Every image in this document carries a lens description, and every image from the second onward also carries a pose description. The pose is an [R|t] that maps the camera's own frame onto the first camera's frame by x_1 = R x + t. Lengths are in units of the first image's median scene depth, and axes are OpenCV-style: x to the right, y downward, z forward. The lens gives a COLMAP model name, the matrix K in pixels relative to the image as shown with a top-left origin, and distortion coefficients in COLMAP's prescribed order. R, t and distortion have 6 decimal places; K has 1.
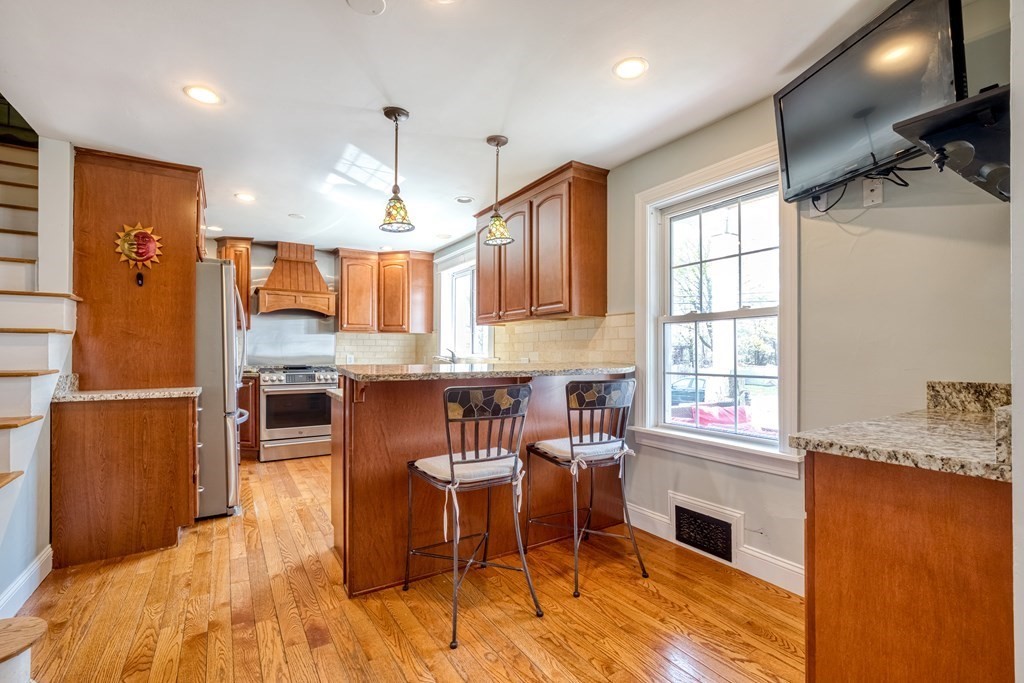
lens RADIAL K [[474.8, 0, 520.0], [0, 474.8, 347.5], [0, 0, 1]] dist [-0.015077, -0.000329]
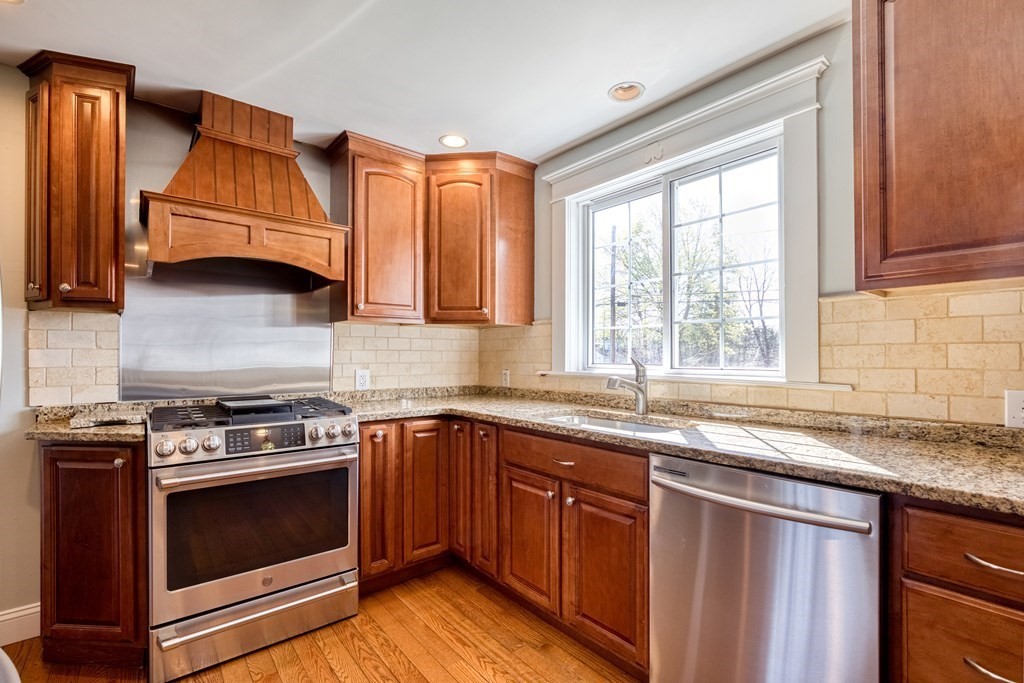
lens RADIAL K [[474.8, 0, 520.0], [0, 474.8, 347.5], [0, 0, 1]] dist [-0.015077, -0.000329]
pose [[0.991894, -0.001022, 0.127067, -0.301821], [0.001577, 0.999990, -0.004267, -0.005298], [-0.127061, 0.004433, 0.991885, 0.582432]]
